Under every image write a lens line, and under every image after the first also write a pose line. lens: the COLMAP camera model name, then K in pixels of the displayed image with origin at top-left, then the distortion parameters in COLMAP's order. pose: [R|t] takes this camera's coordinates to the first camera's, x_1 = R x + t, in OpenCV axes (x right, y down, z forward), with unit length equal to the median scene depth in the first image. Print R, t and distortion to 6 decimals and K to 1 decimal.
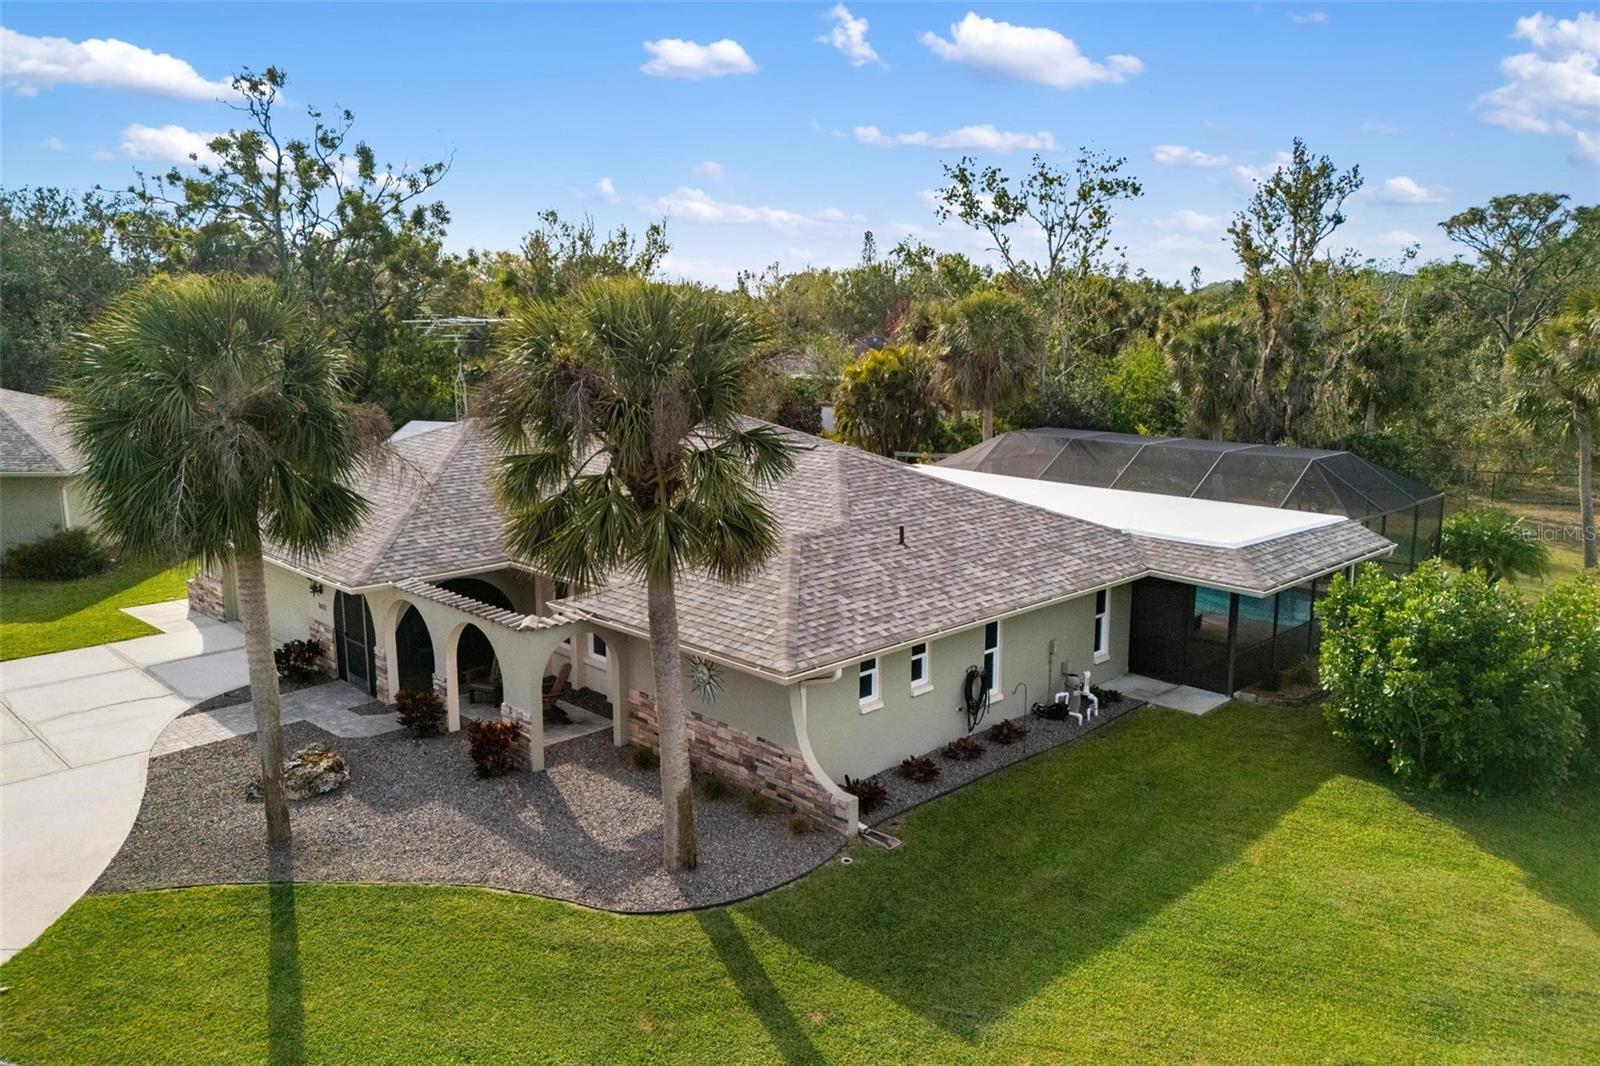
lens RADIAL K [[1135.8, 0, 800.0], [0, 1135.8, 533.0], [0, 0, 1]] dist [0.077458, -0.080646]
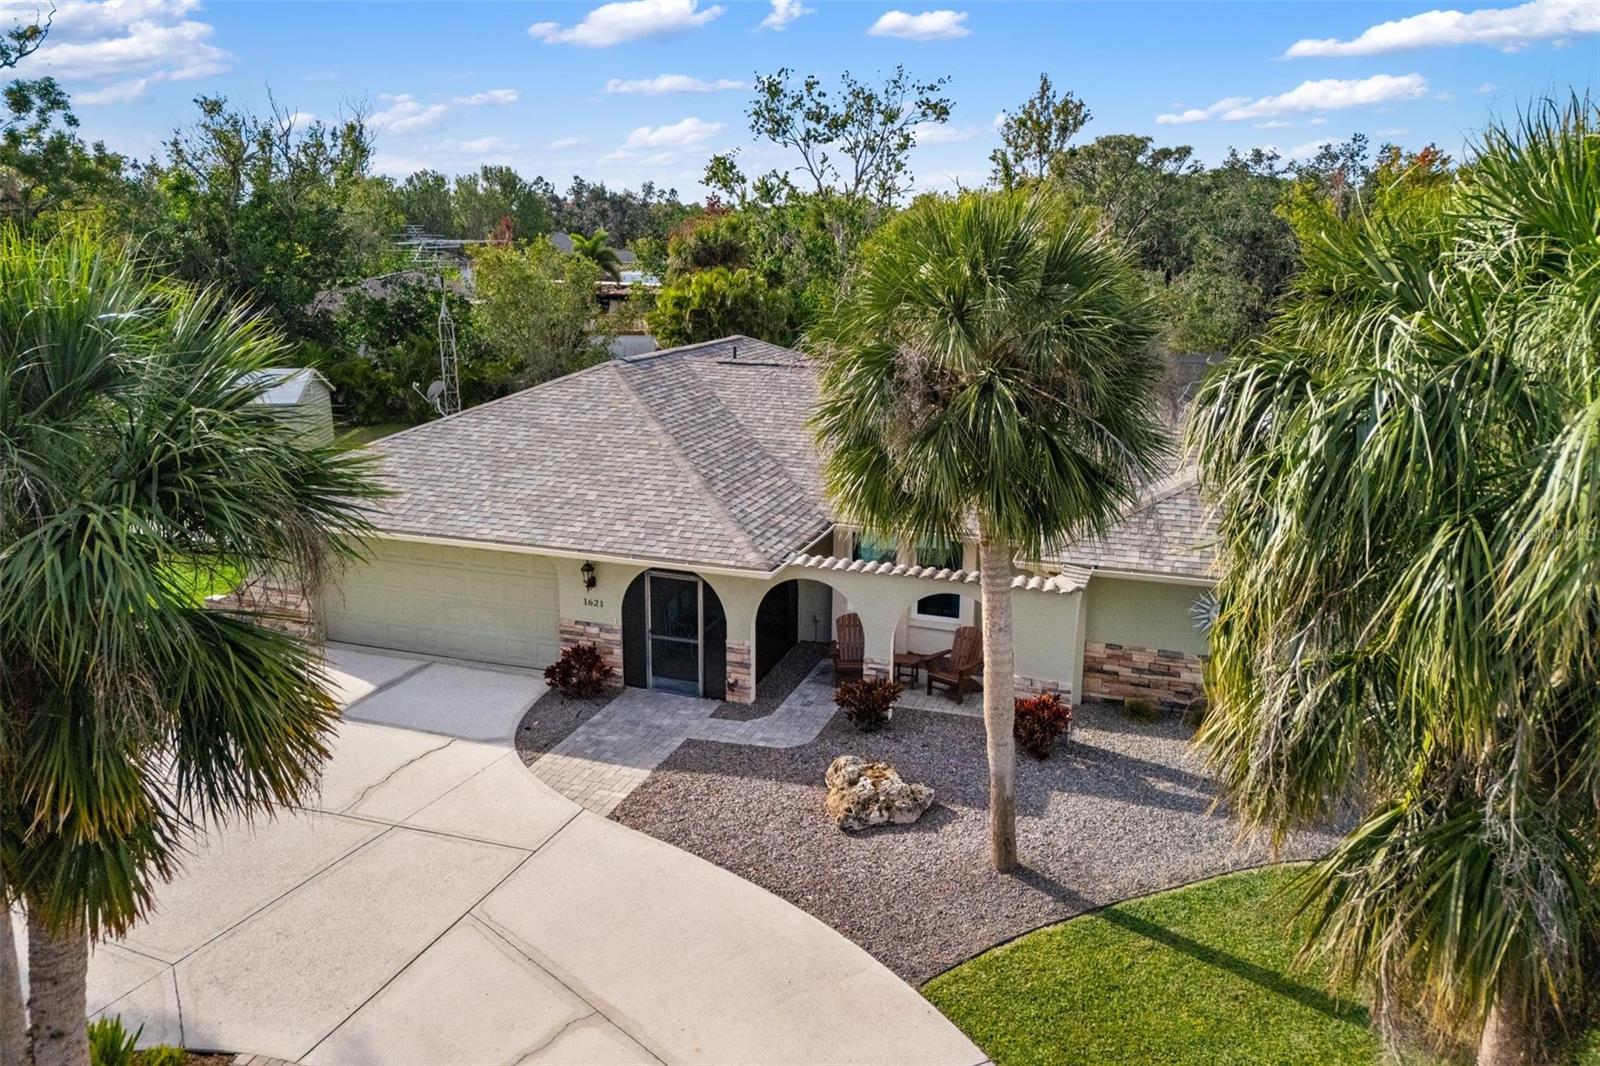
lens RADIAL K [[1135.8, 0, 800.0], [0, 1135.8, 533.0], [0, 0, 1]] dist [0.077458, -0.080646]
pose [[0.896388, -0.106638, 0.430252, -0.658396], [0.076571, 0.993291, 0.086658, -0.046964], [-0.436607, -0.044735, 0.898540, 0.220214]]
